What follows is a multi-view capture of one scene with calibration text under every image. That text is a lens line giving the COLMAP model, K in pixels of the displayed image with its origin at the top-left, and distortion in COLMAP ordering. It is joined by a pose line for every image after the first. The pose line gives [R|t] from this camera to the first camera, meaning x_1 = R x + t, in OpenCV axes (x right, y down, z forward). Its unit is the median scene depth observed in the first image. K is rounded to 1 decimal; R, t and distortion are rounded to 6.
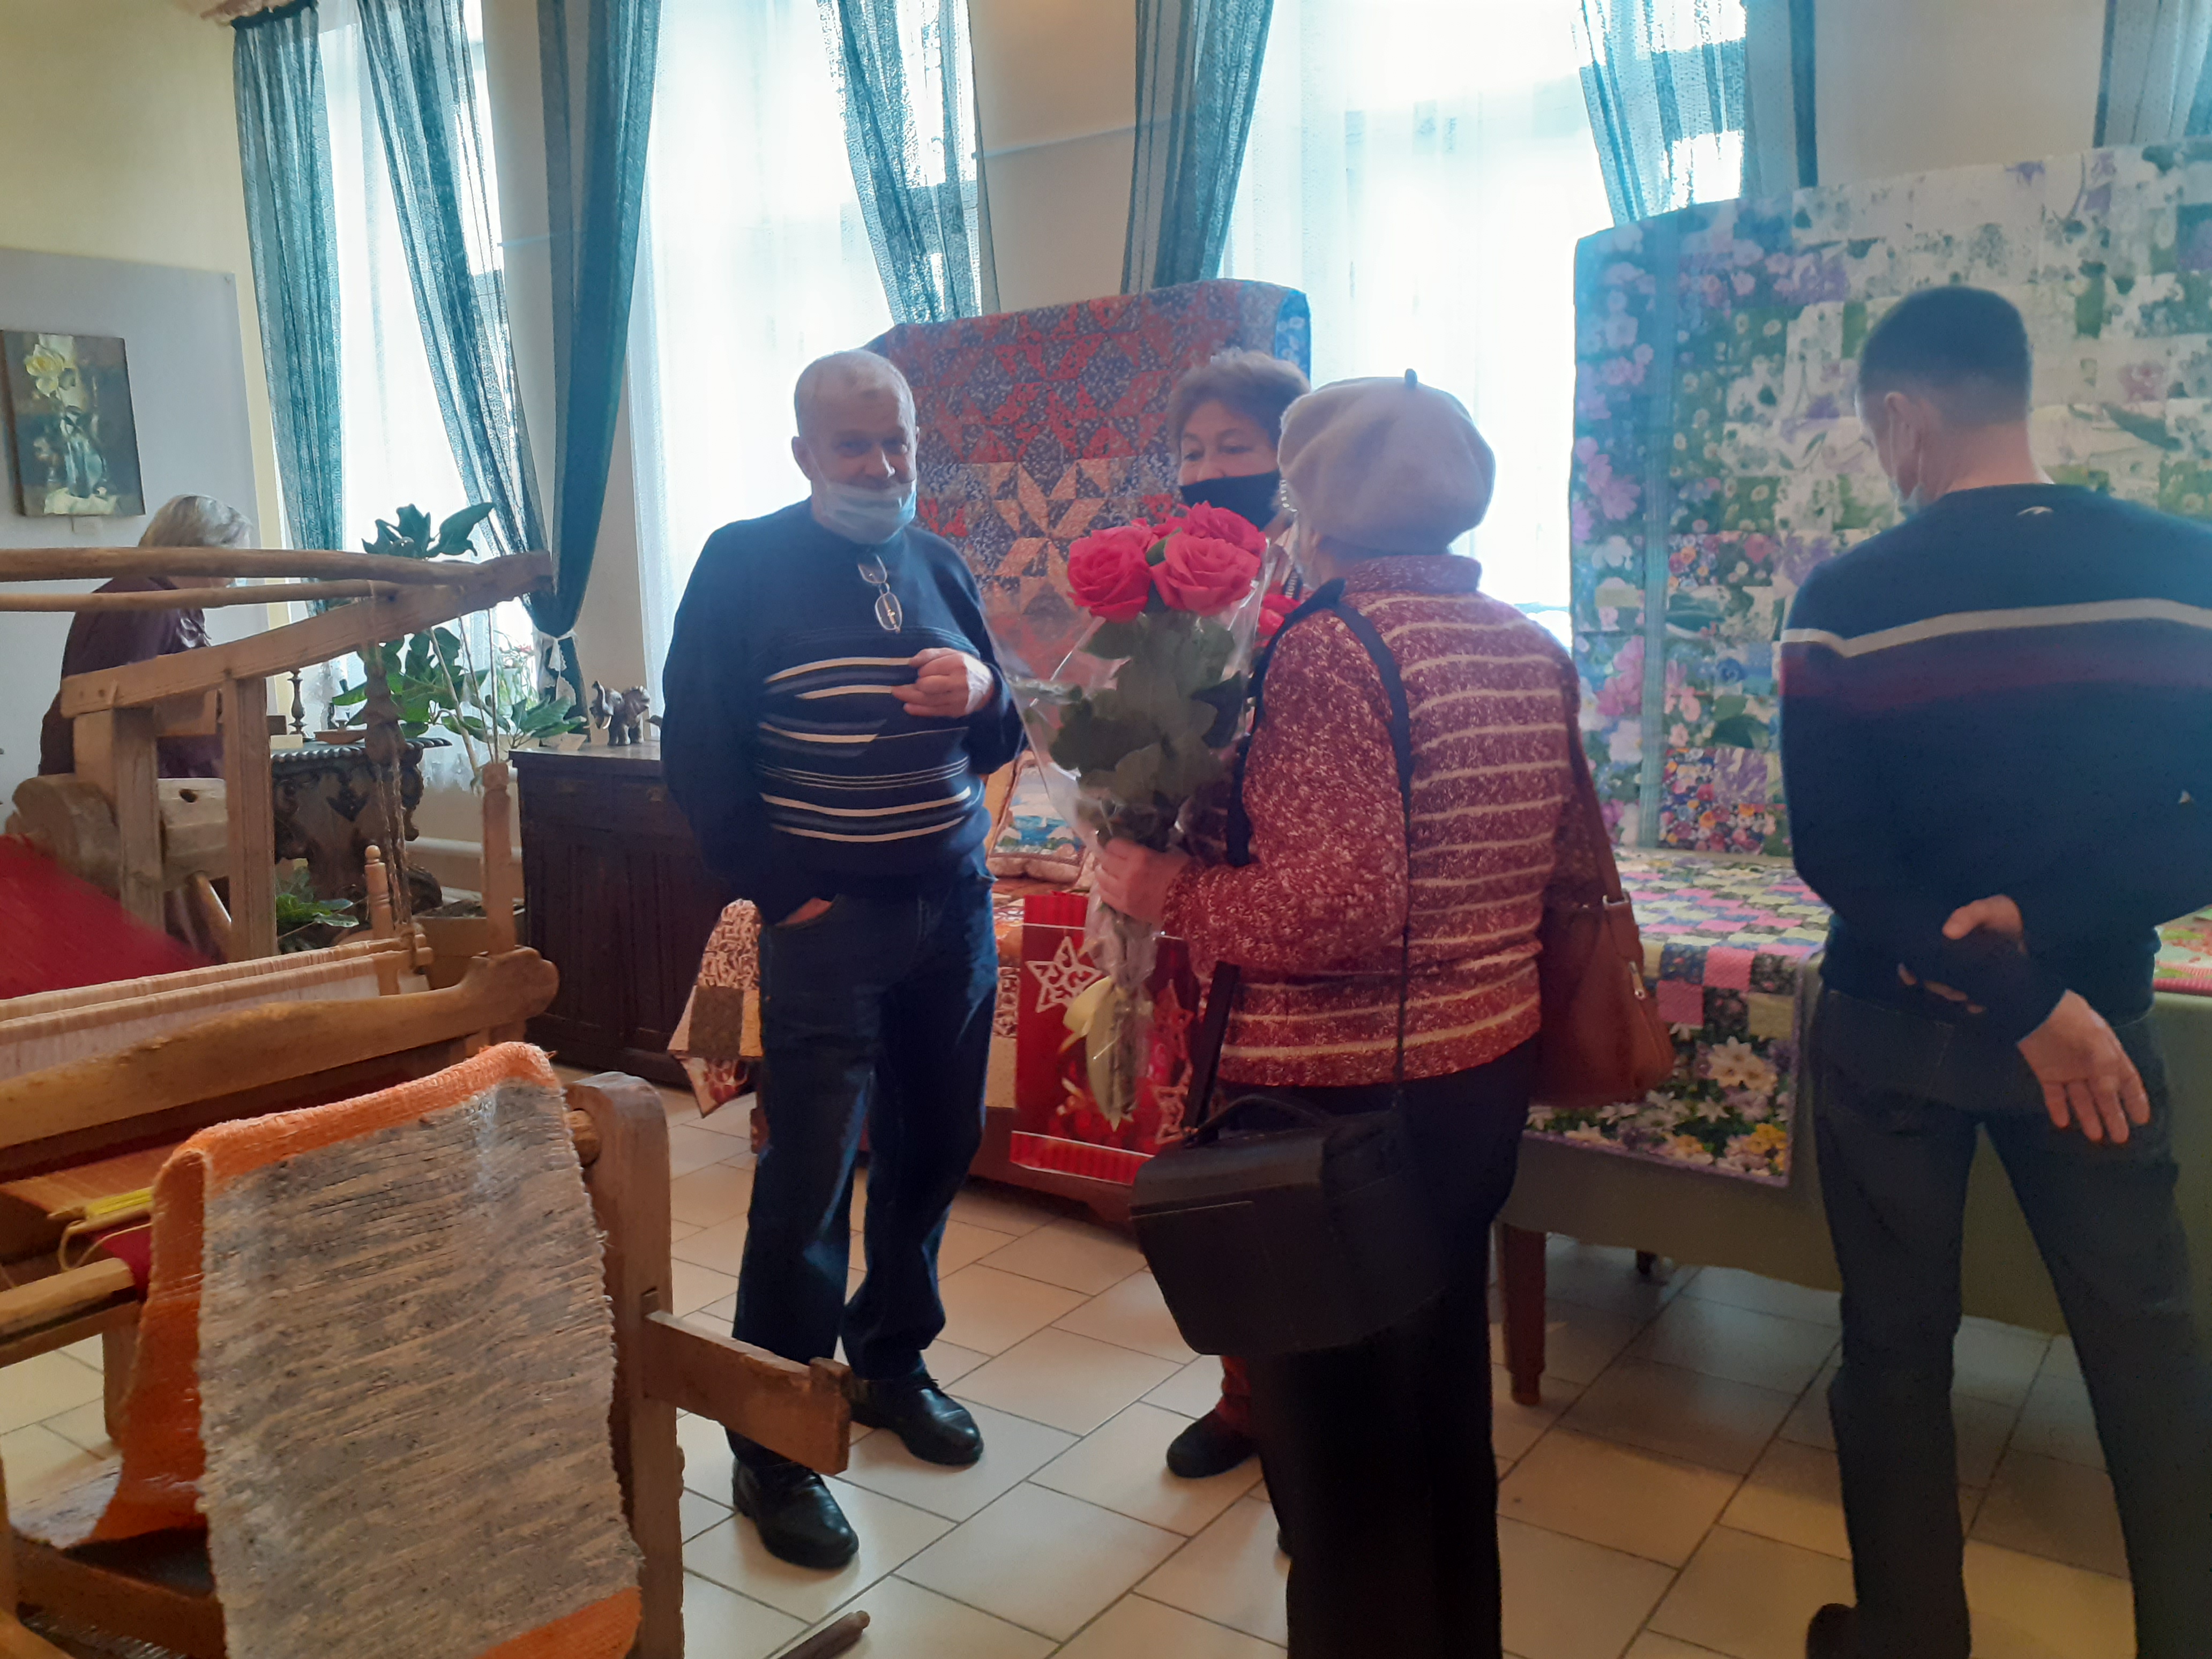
lens RADIAL K [[1805.0, 0, 1091.0], [0, 1805.0, 835.5], [0, 0, 1]] dist [0.024846, -0.041681]
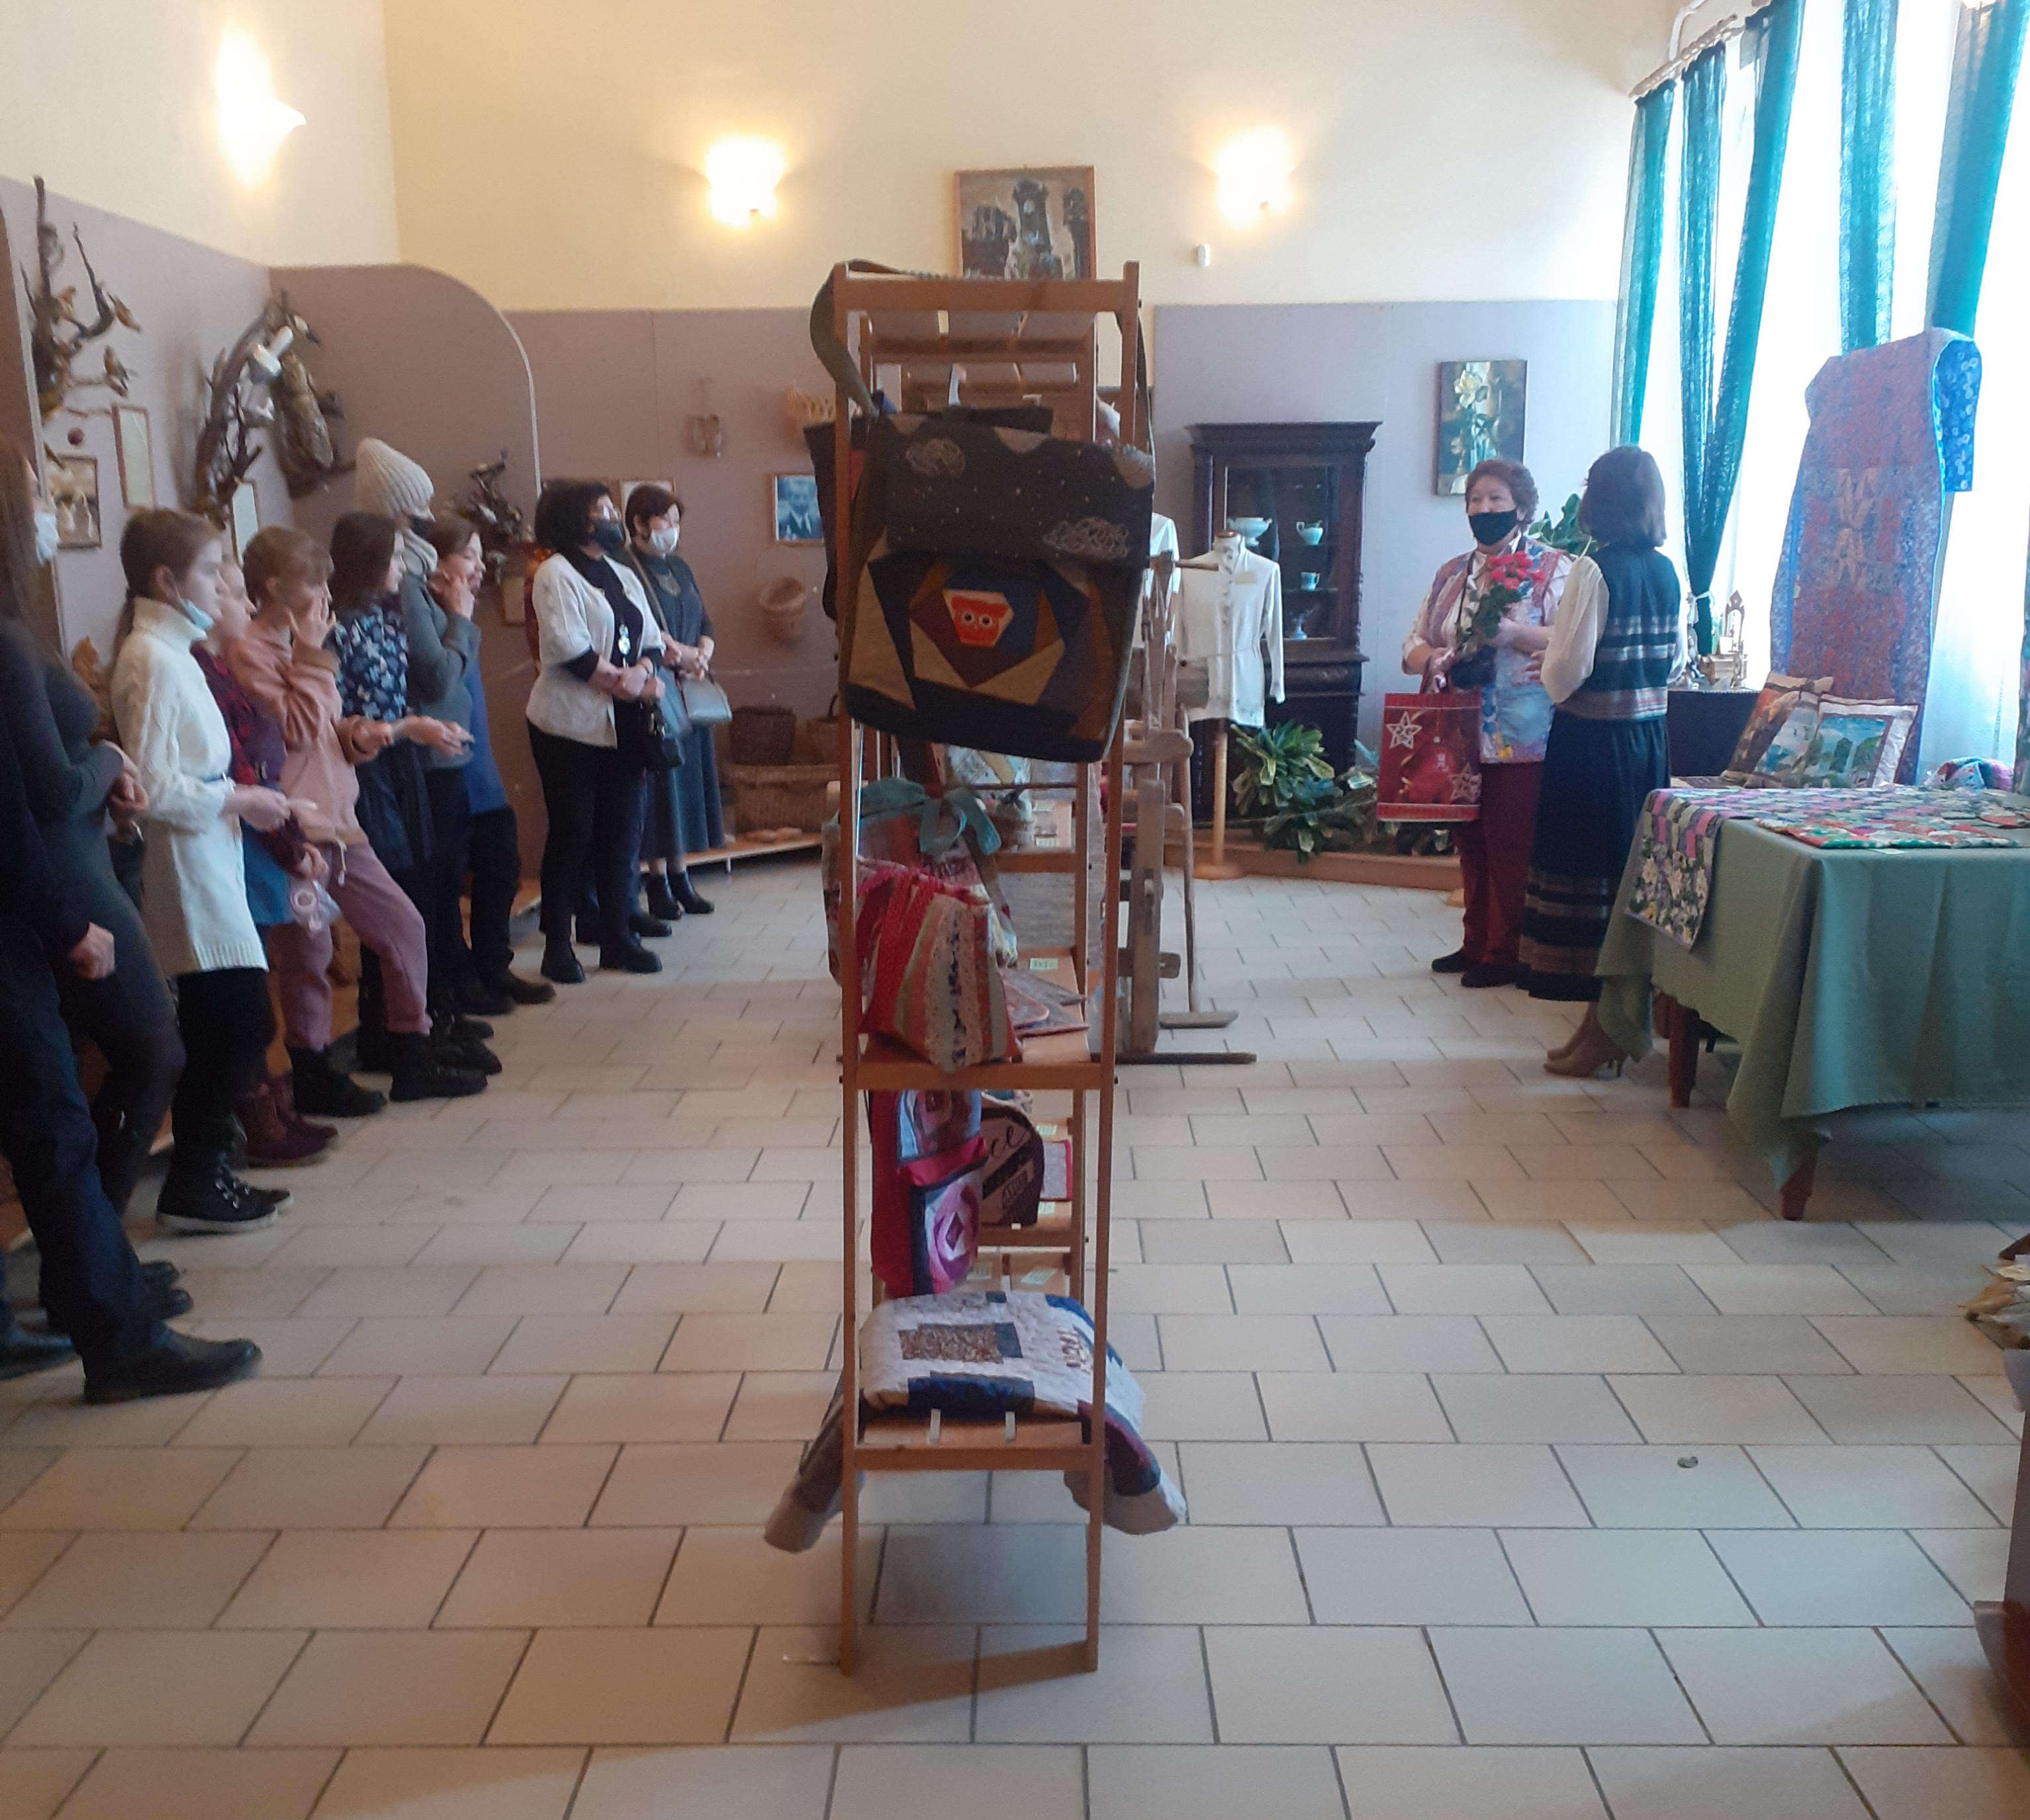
lens RADIAL K [[2196.3, 0, 1023.7], [0, 2196.3, 1143.6], [0, 0, 1]] dist [0.064843, -0.126528]
pose [[0.573904, 0.237659, -0.783679, 1.007526], [-0.130471, 0.971275, 0.199003, 0.023533], [0.808463, -0.011961, 0.588426, -0.423426]]
